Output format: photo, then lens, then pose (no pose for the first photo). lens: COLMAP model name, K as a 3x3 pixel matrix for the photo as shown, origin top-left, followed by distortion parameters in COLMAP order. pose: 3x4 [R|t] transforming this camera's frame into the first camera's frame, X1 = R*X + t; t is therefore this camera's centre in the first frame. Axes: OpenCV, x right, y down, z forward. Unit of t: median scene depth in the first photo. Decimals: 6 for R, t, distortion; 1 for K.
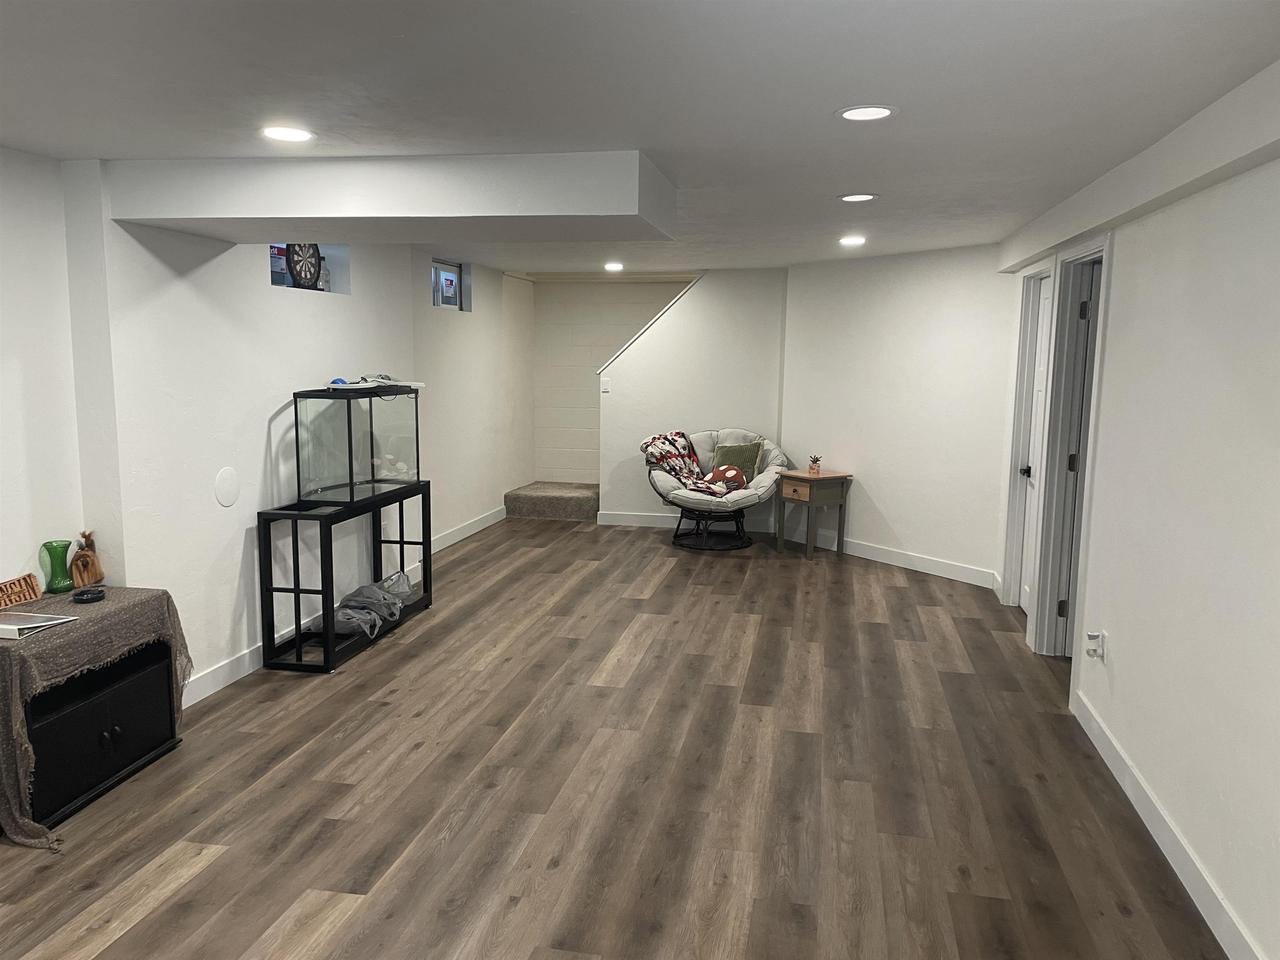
lens RADIAL K [[967.3, 0, 636.1], [0, 967.3, 476.0], [0, 0, 1]] dist [0.105917, -0.132767]
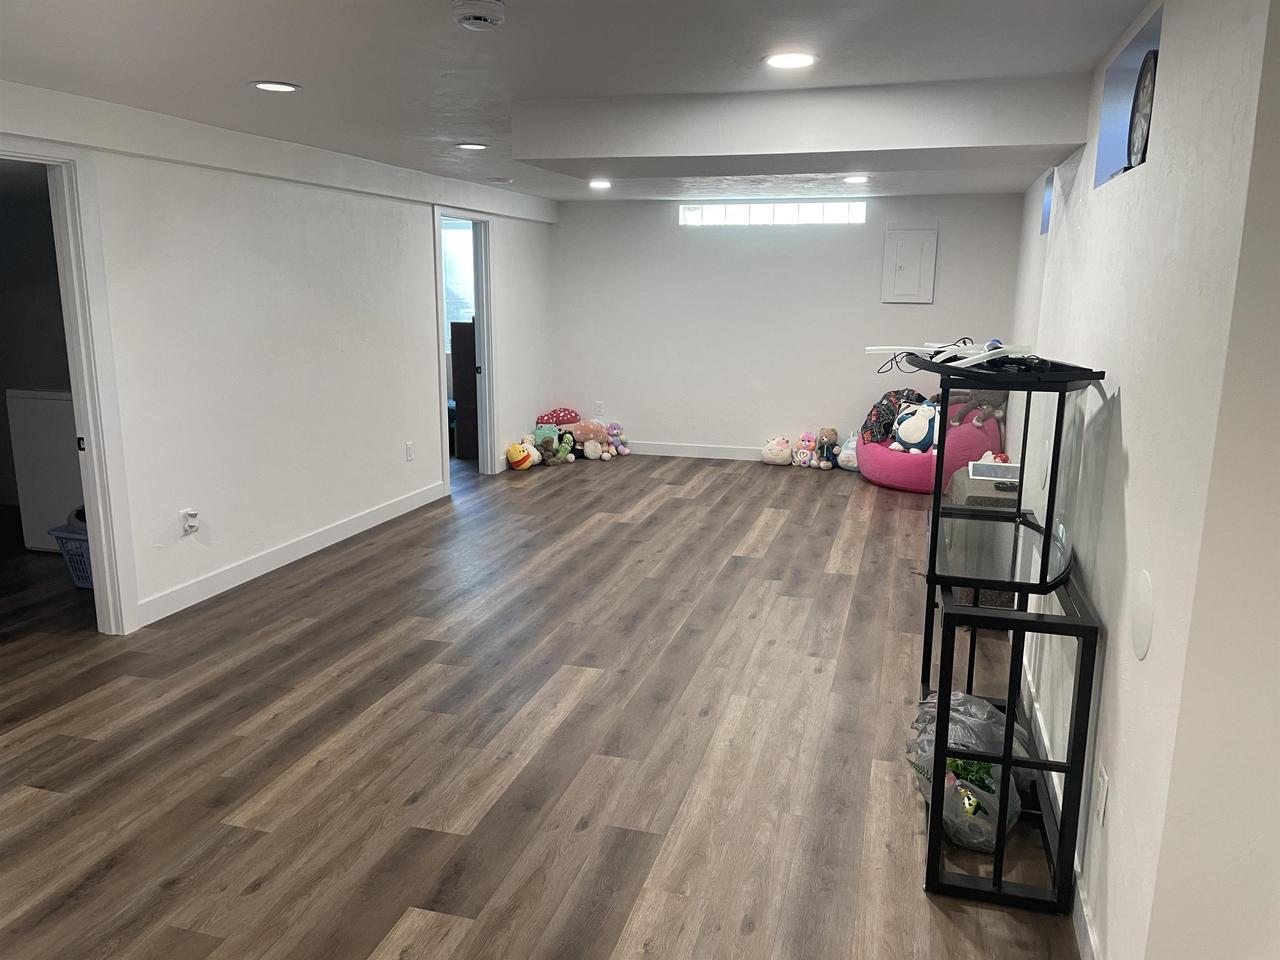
lens RADIAL K [[967.3, 0, 636.1], [0, 967.3, 476.0], [0, 0, 1]] dist [0.105917, -0.132767]
pose [[-0.996059, -0.036482, 0.080838, -0.143540], [-0.008198, 0.945452, 0.325659, -0.235432], [-0.088309, 0.323713, -0.942025, 1.761991]]
